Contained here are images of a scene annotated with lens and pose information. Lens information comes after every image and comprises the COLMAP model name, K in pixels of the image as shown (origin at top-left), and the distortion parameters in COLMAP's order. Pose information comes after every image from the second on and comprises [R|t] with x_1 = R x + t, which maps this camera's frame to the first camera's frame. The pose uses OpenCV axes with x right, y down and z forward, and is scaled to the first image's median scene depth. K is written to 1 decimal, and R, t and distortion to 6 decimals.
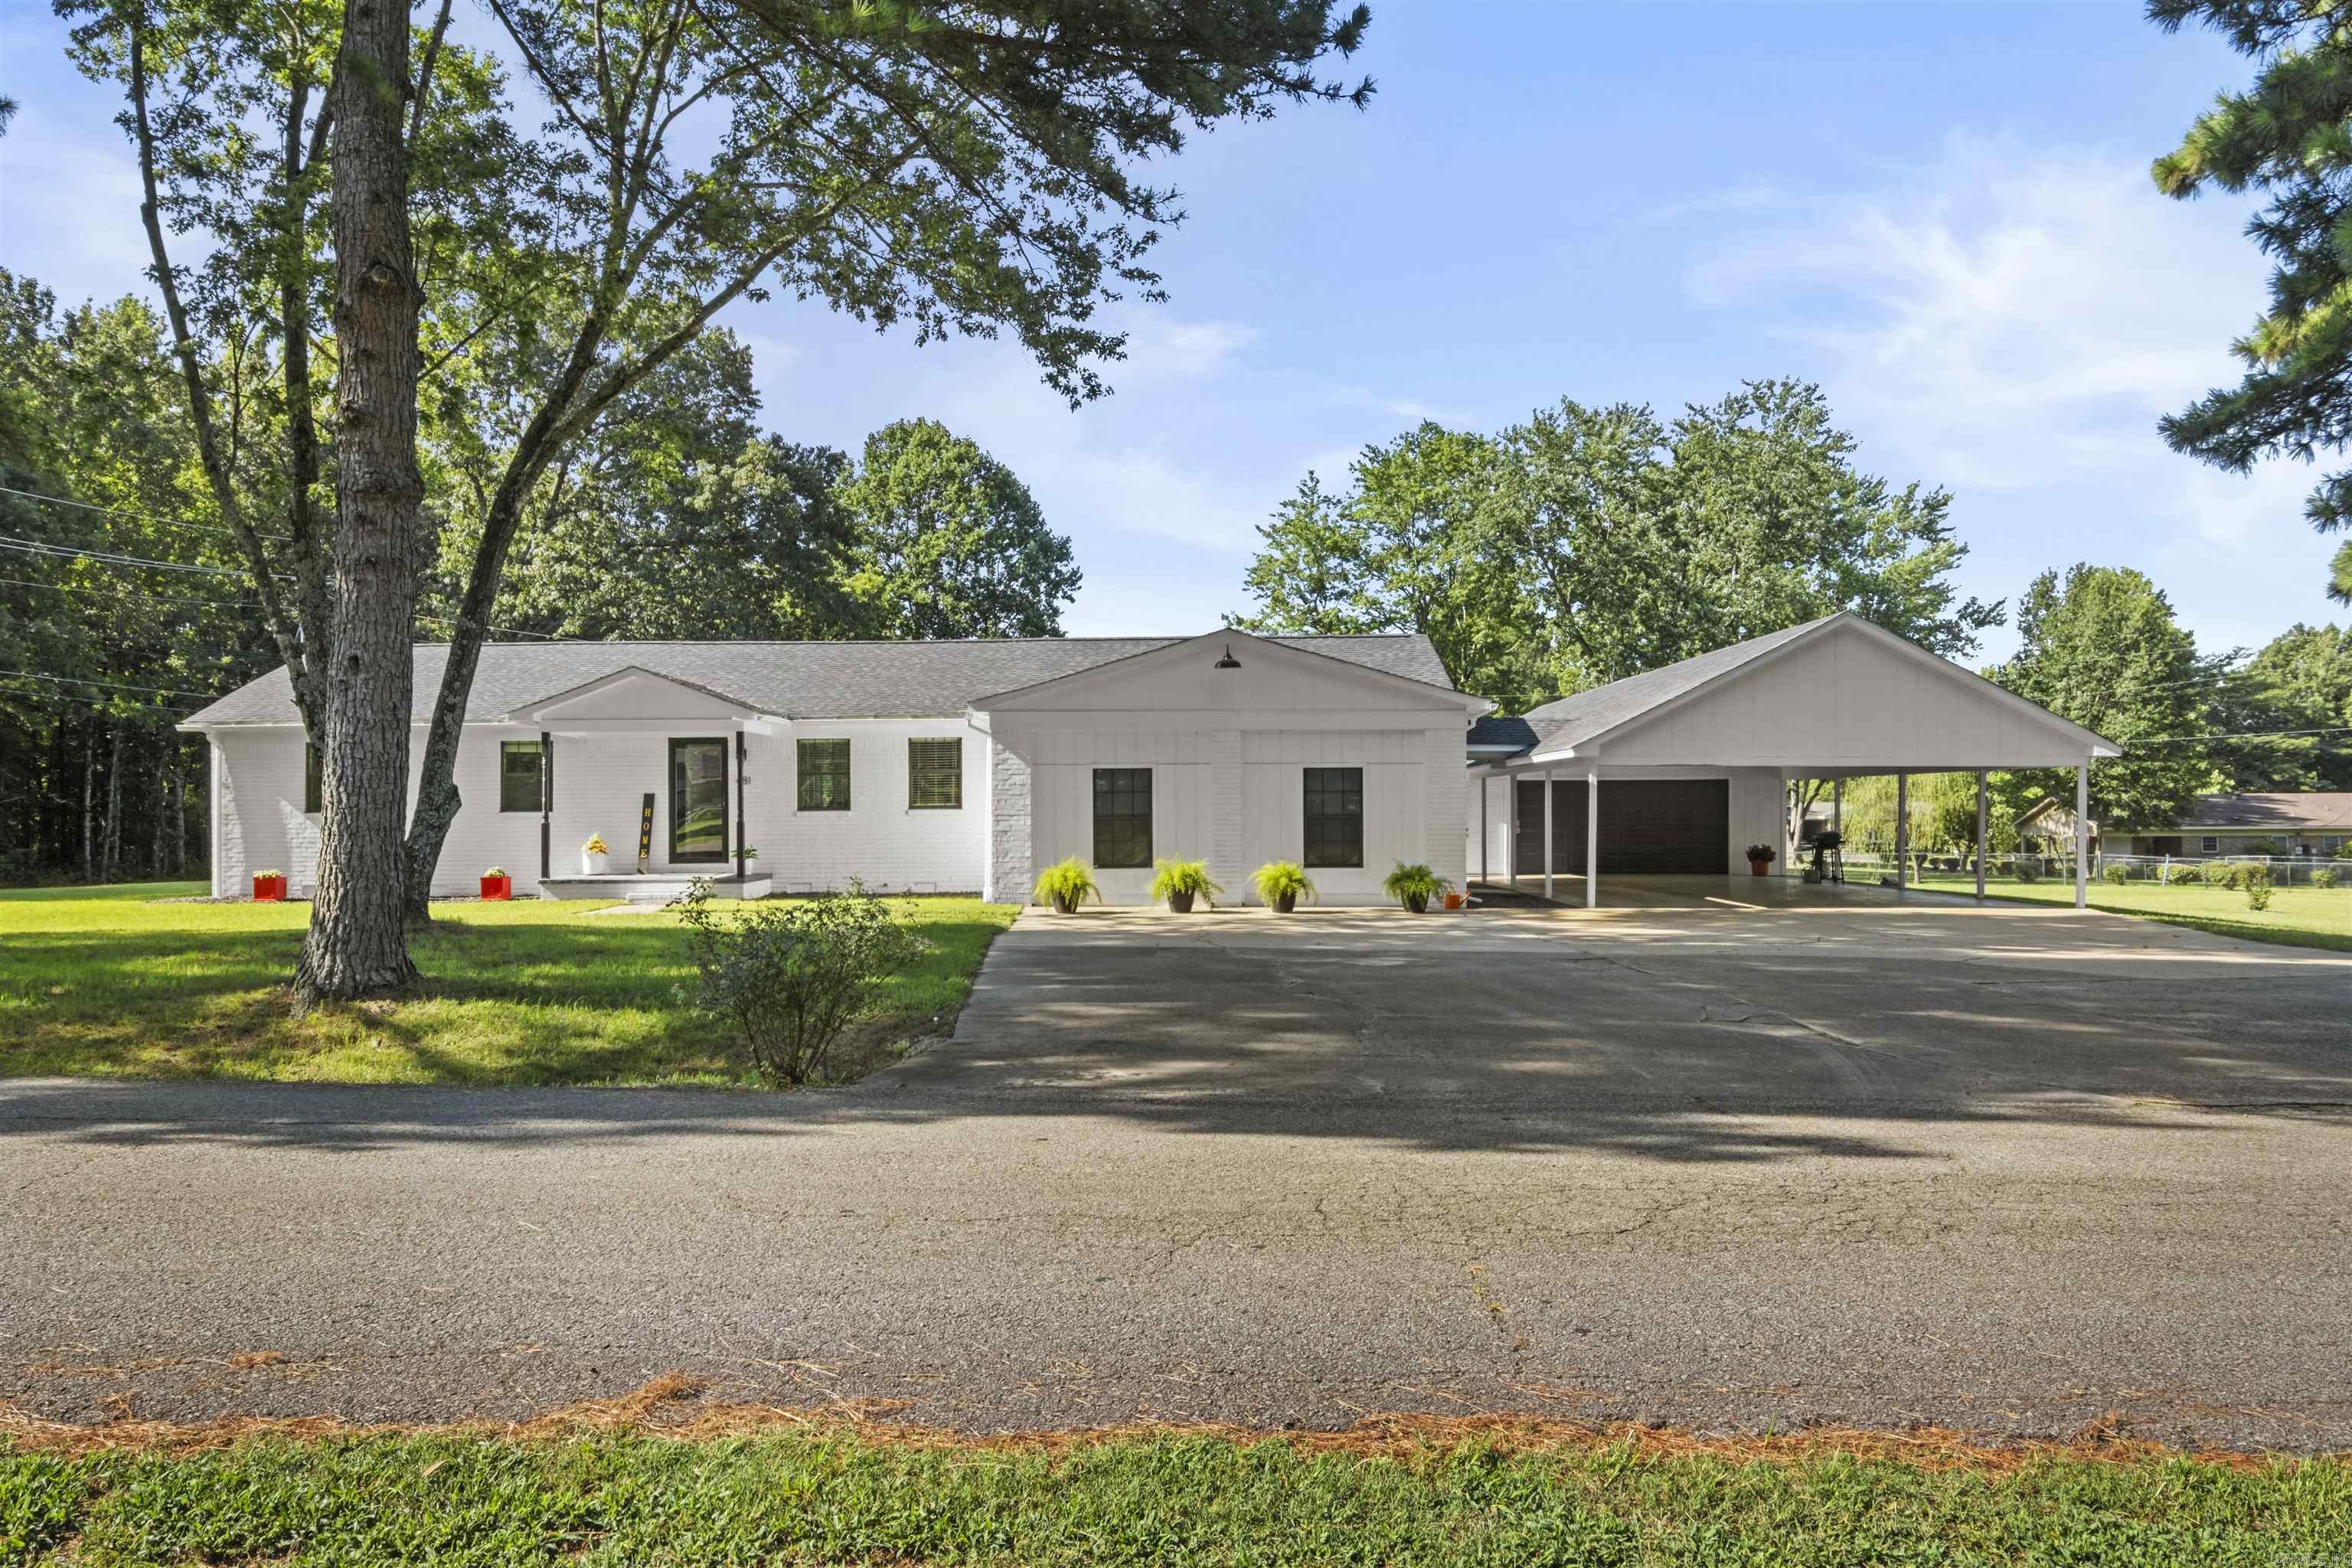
lens RADIAL K [[1758.8, 0, 1168.0], [0, 1758.8, 792.7], [0, 0, 1]] dist [0.000732, 0.006180]
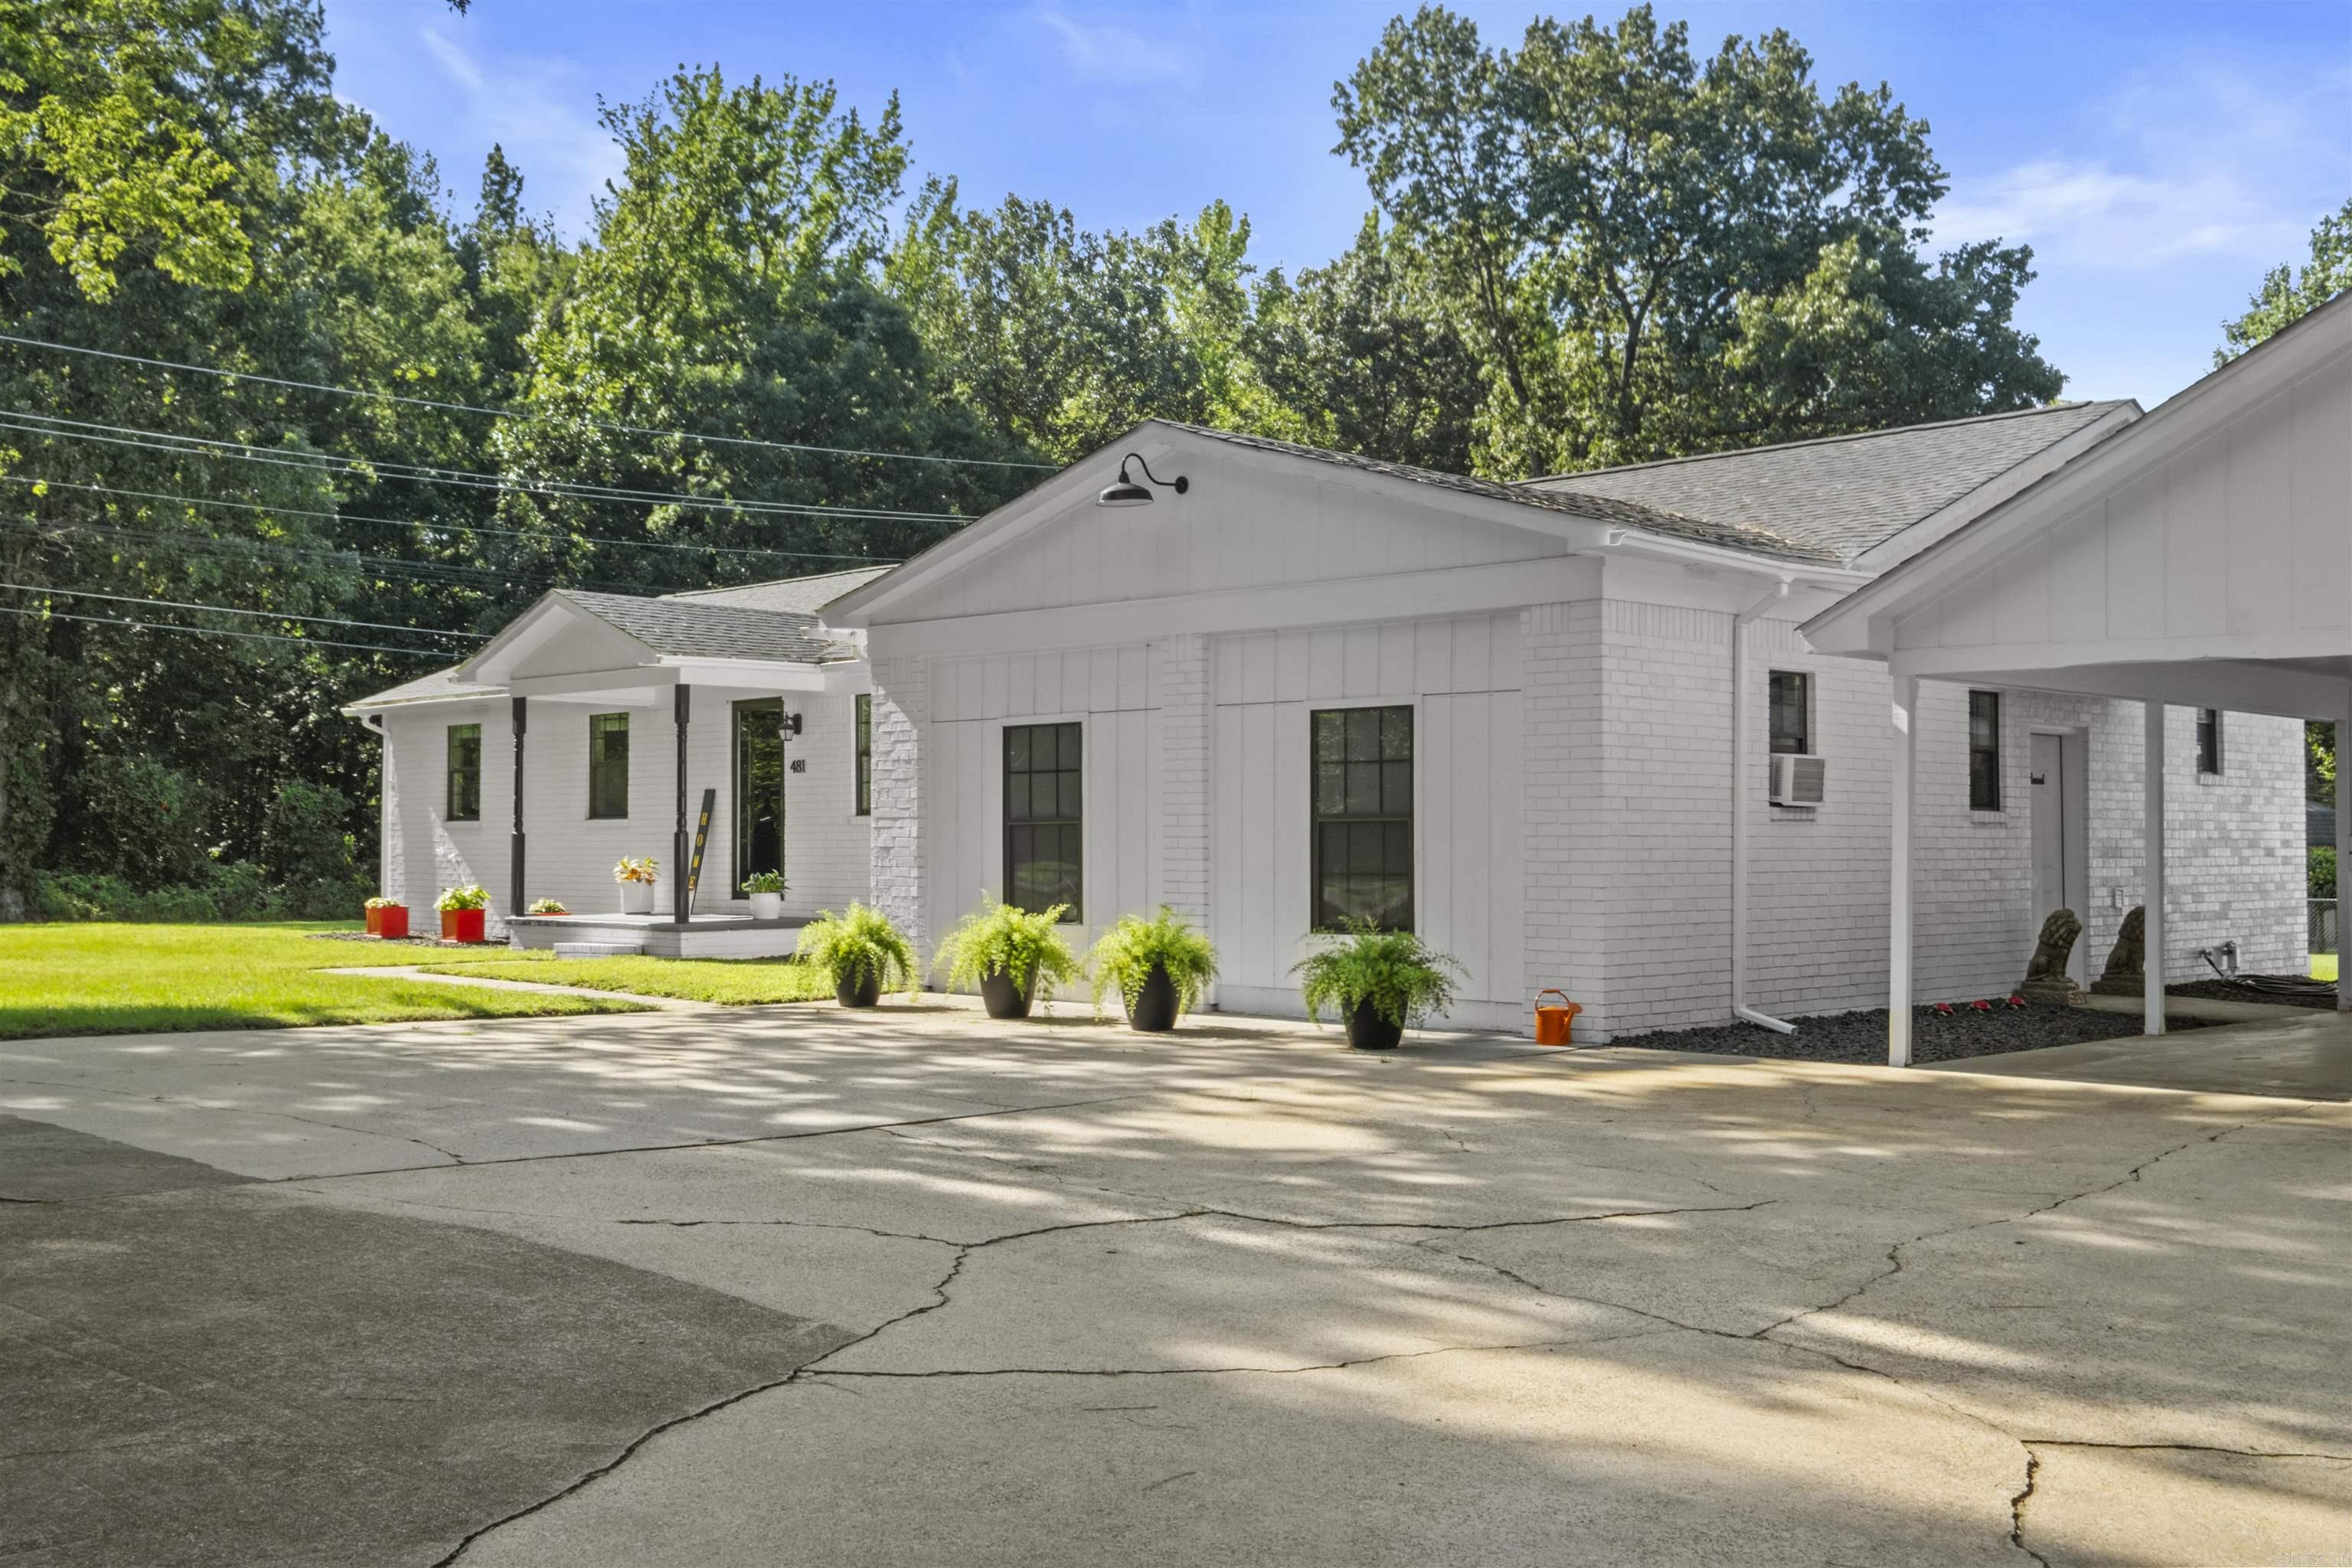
lens RADIAL K [[2400.0, 0, 1167.8], [0, 2400.0, 785.5], [0, 0, 1]] dist [-0.004909, 0.012995]
pose [[0.721045, -0.012079, -0.692783, 0.180789], [0.002957, 0.999893, -0.014356, 0.005184], [0.692882, 0.008303, 0.721003, 0.203451]]
